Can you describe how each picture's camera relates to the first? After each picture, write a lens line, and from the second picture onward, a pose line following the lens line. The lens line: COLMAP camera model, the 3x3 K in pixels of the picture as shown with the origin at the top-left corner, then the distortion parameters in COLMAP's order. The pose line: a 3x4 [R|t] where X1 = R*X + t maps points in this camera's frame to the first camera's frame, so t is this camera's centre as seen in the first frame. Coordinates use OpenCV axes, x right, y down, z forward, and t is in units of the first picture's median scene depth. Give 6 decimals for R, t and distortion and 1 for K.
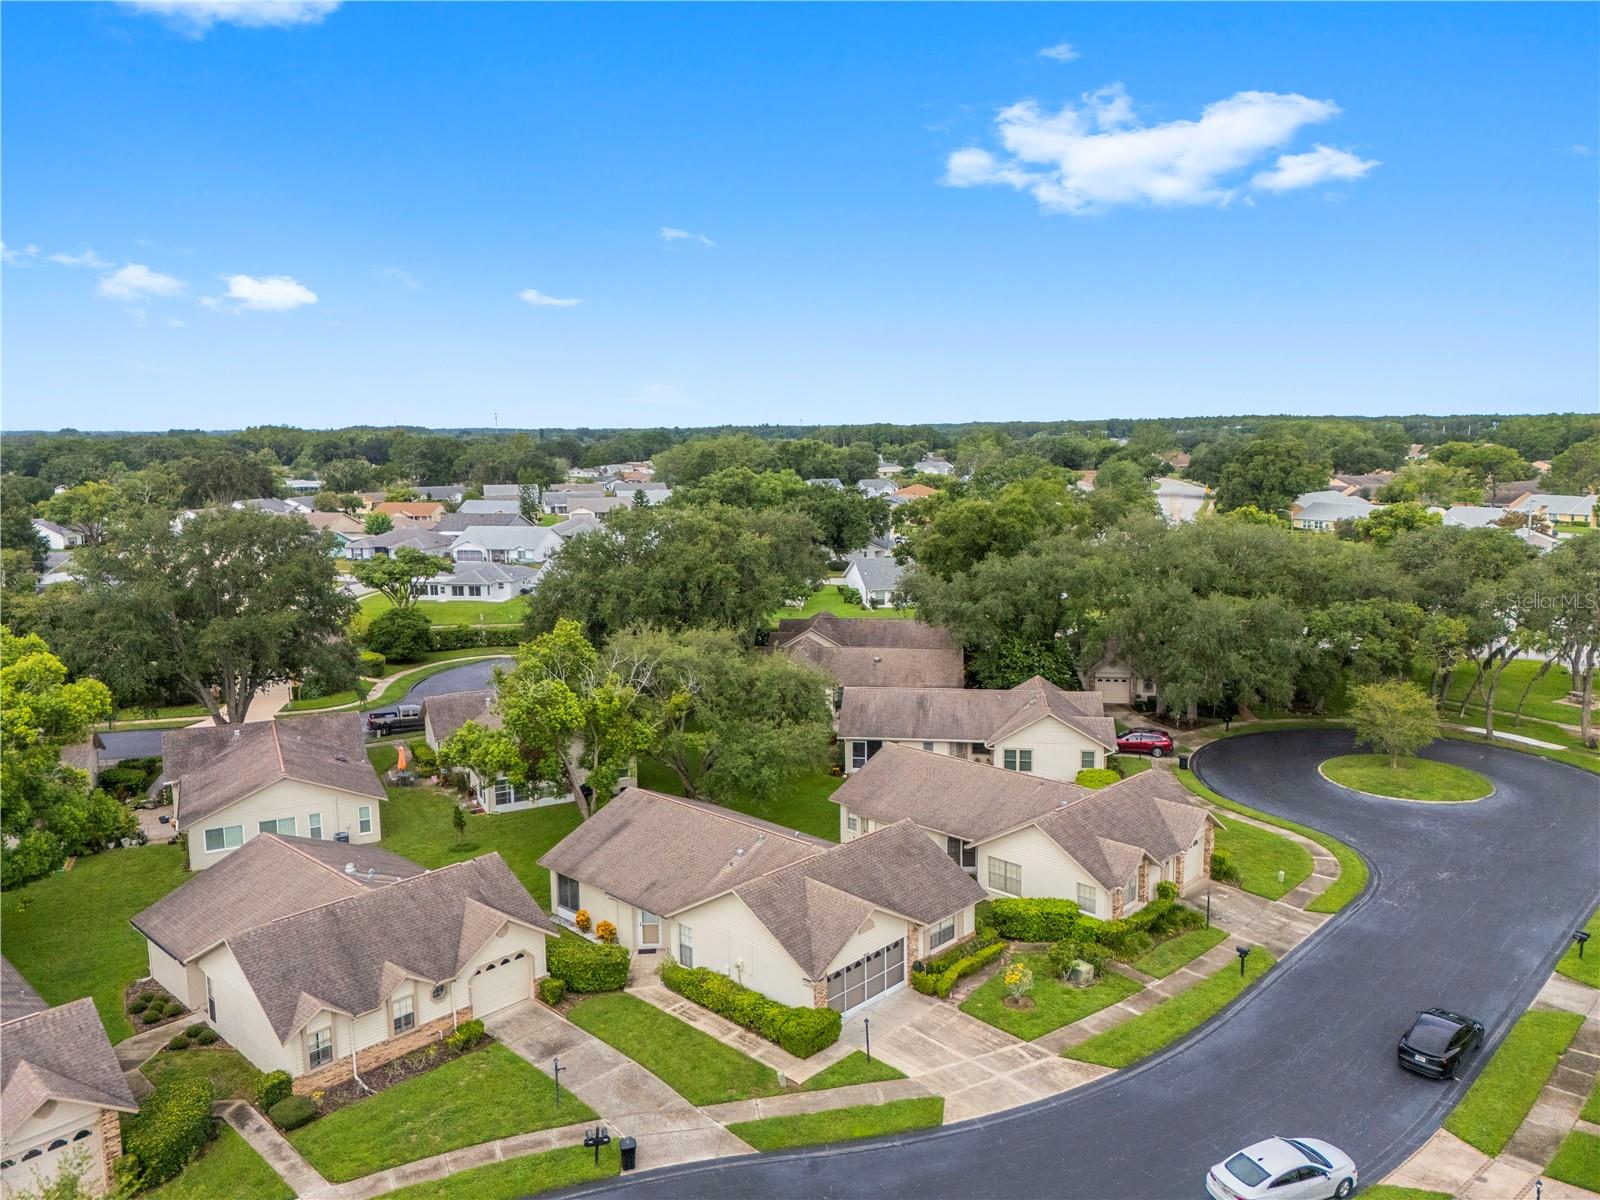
lens RADIAL K [[1165.4, 0, 800.0], [0, 1165.4, 600.0], [0, 0, 1]] dist [0.091623, -0.115488]
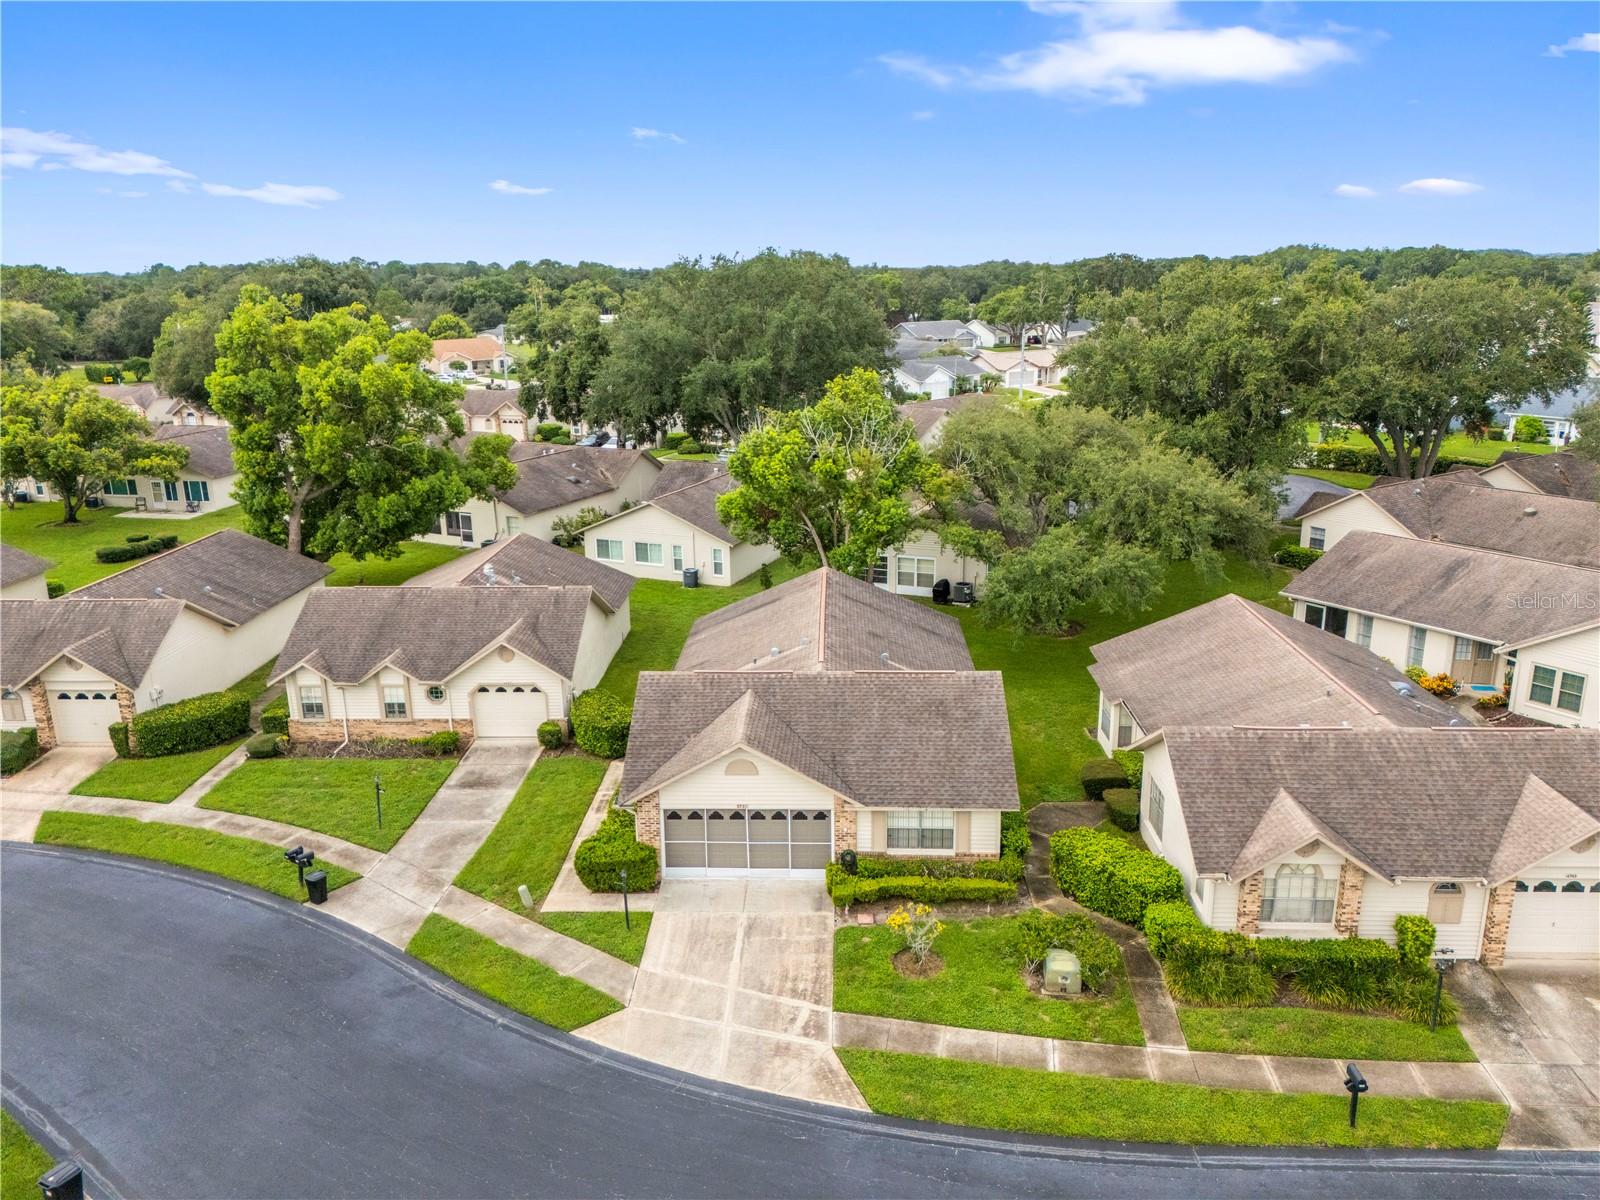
lens RADIAL K [[1169.8, 0, 798.7], [0, 1169.8, 596.5], [0, 0, 1]] dist [0.083980, -0.082210]
pose [[0.665841, 0.201304, -0.718423, 0.488728], [-0.103177, 0.978505, 0.178555, 0.037818], [0.738925, -0.044765, 0.672299, 0.470662]]
